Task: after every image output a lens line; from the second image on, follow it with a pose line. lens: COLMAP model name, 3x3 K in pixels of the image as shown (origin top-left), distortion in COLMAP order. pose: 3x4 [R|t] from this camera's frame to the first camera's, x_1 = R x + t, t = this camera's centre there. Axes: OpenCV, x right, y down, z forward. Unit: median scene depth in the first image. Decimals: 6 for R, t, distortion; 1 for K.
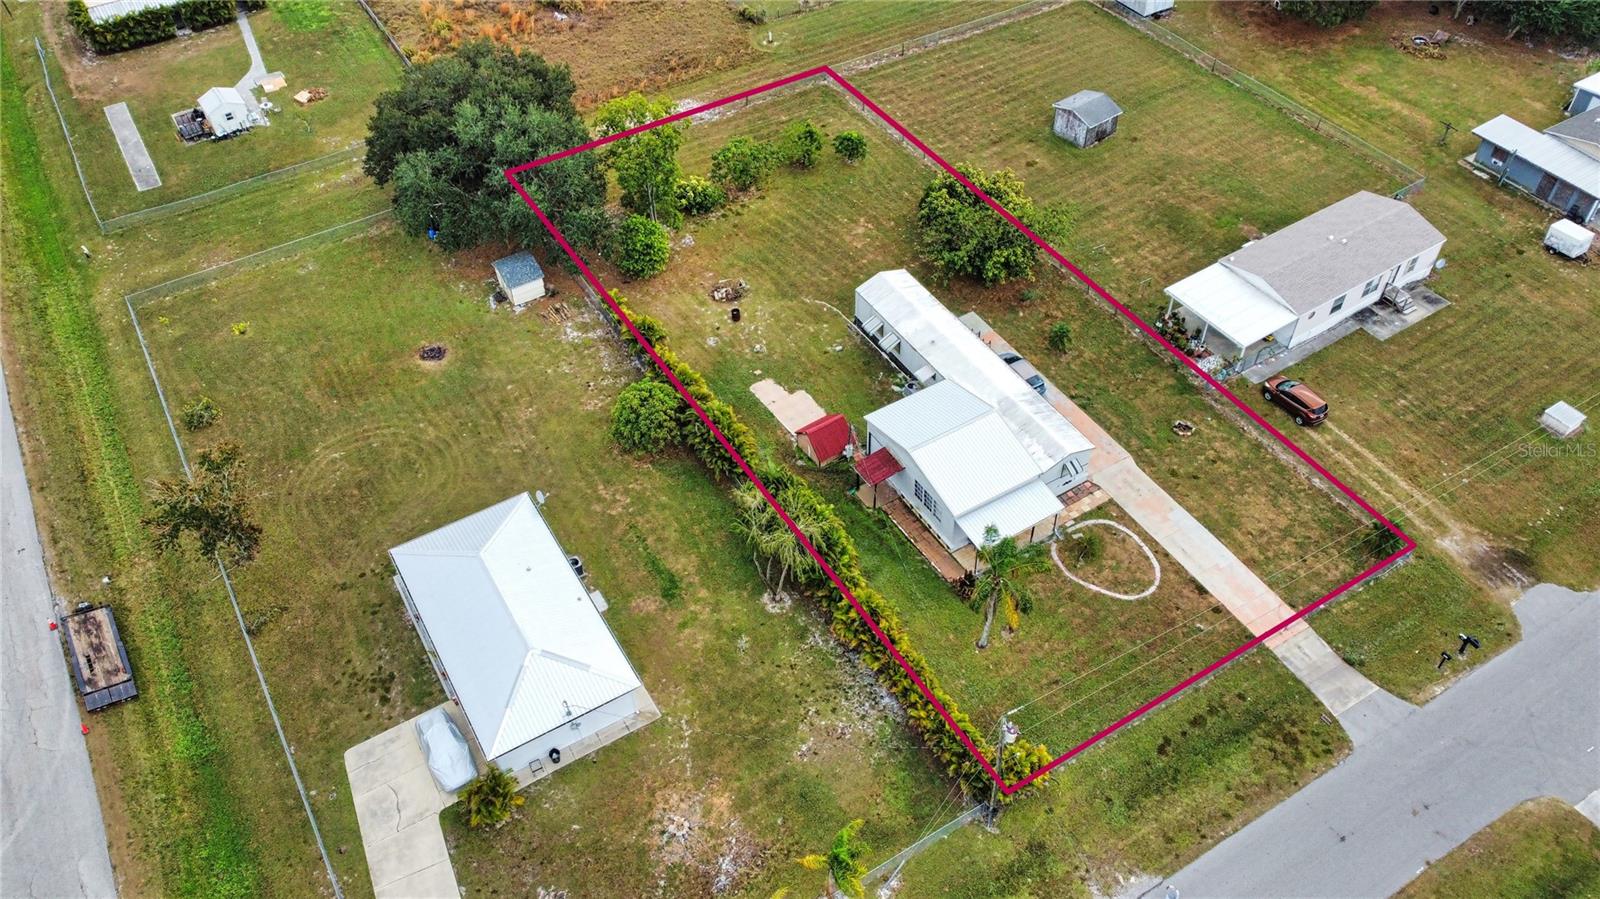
lens RADIAL K [[1209.8, 0, 803.6], [0, 1209.8, 454.4], [0, 0, 1]] dist [0.003873, -0.005866]
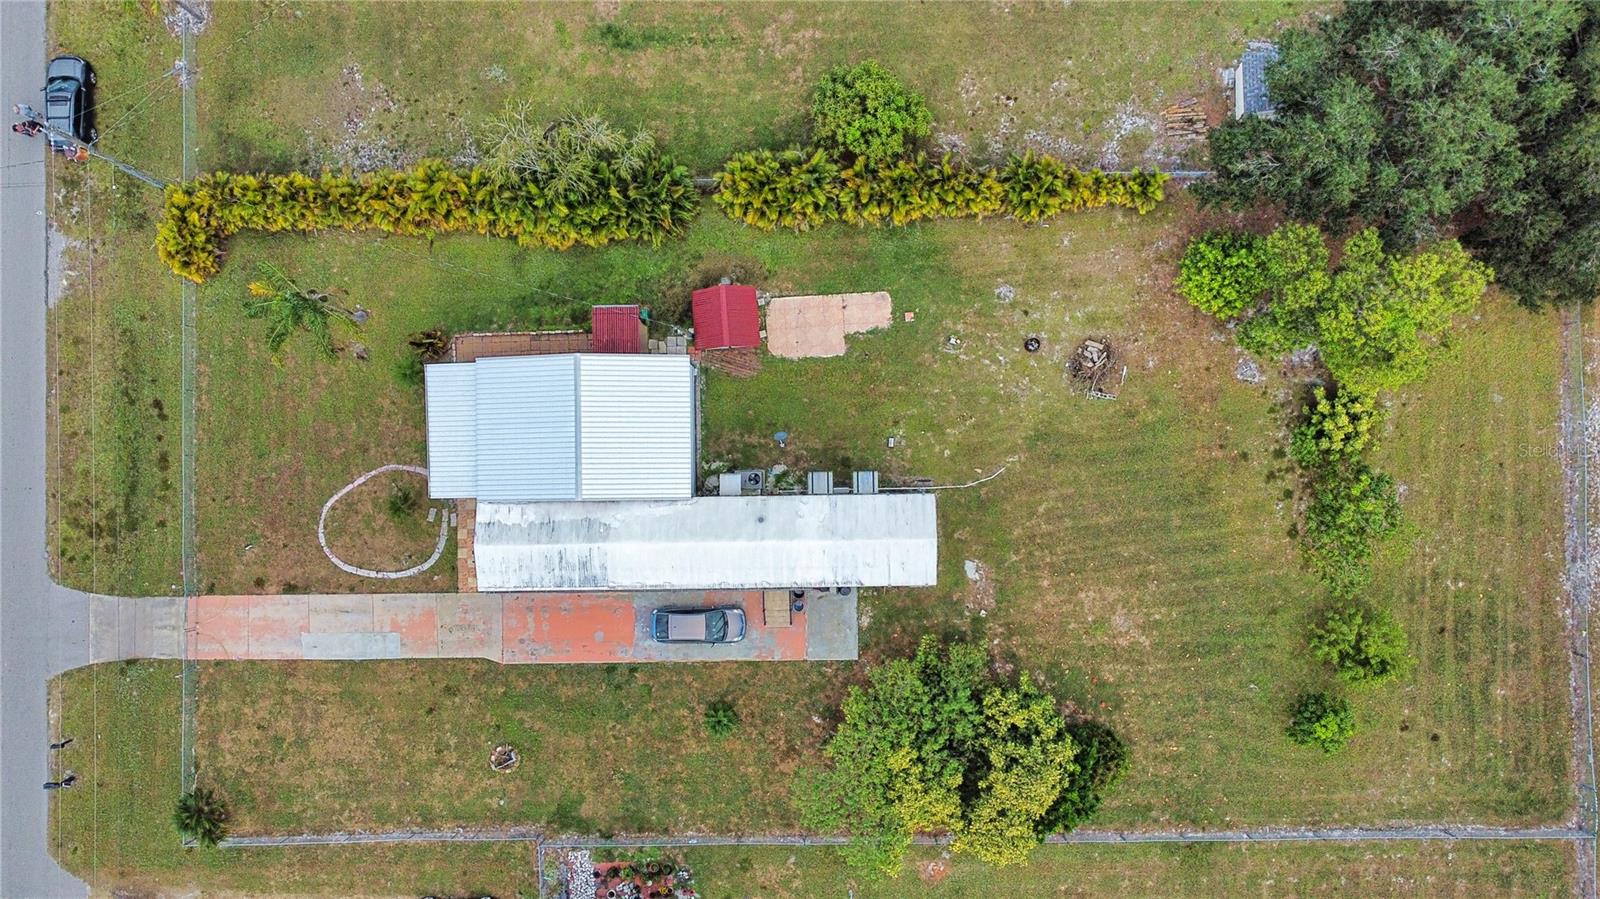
lens RADIAL K [[1209.8, 0, 804.2], [0, 1209.8, 452.8], [0, 0, 1]] dist [0.003873, -0.005866]
pose [[-0.501099, 0.865352, 0.008168, 0.060561], [-0.607497, -0.358474, 0.708833, -0.620678], [0.616318, 0.350233, 0.705329, 0.563019]]
